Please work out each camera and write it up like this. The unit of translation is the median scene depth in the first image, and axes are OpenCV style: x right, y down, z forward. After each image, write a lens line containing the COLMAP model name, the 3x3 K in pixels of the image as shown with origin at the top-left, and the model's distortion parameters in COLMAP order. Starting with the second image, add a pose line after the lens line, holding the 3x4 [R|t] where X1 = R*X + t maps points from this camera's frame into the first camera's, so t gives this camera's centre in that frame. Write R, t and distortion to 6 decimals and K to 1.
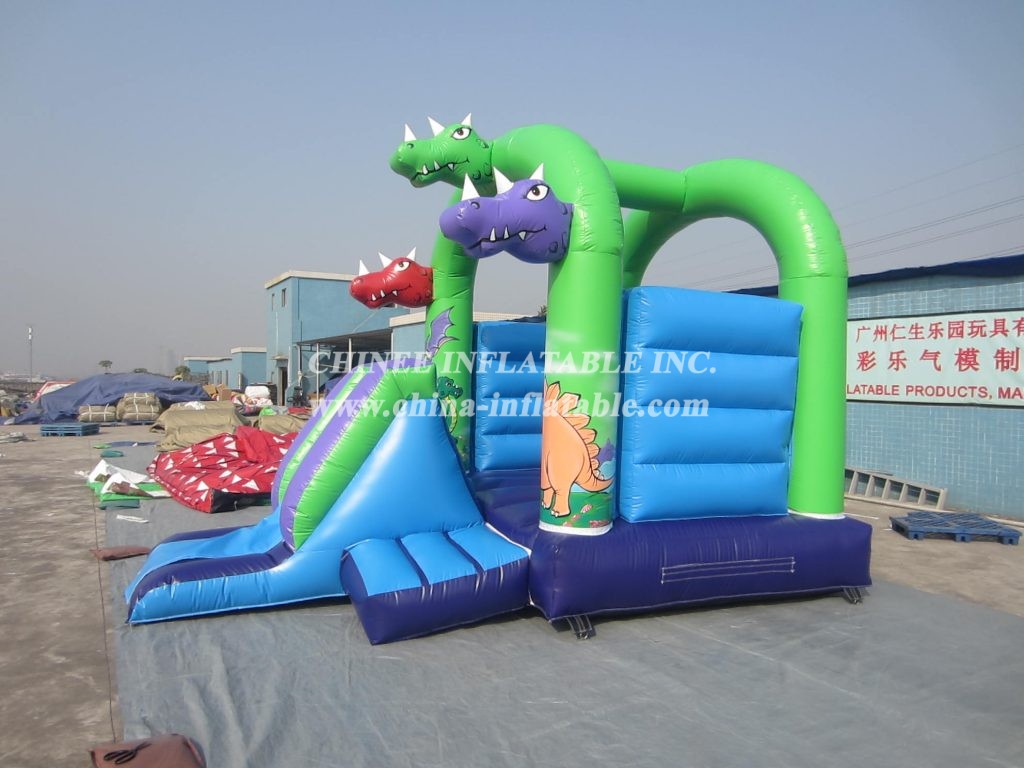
lens RADIAL K [[740.0, 0, 505.5], [0, 740.0, 386.6], [0, 0, 1]] dist [-0.006444, -0.007873]
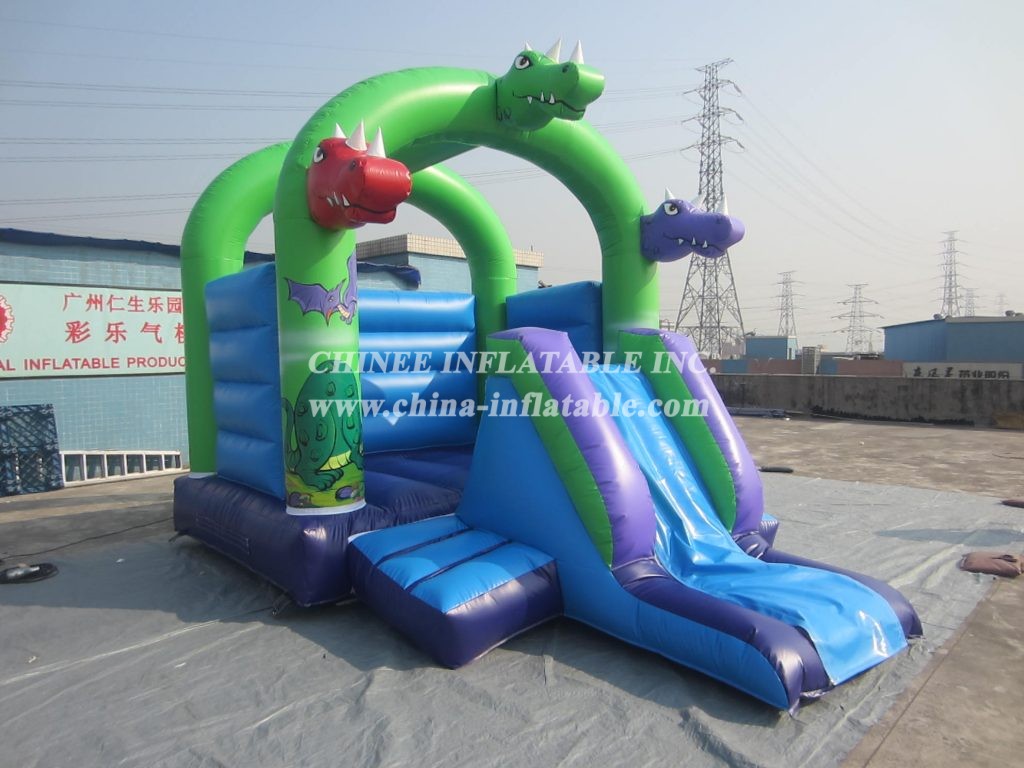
lens RADIAL K [[745.9, 0, 495.7], [0, 745.9, 385.9], [0, 0, 1]] dist [-0.016747, -0.006548]
pose [[-0.290031, -0.051801, 0.955614, -0.926388], [0.020100, 0.997984, 0.060198, -0.022865], [-0.956806, 0.036667, -0.288405, 1.352984]]
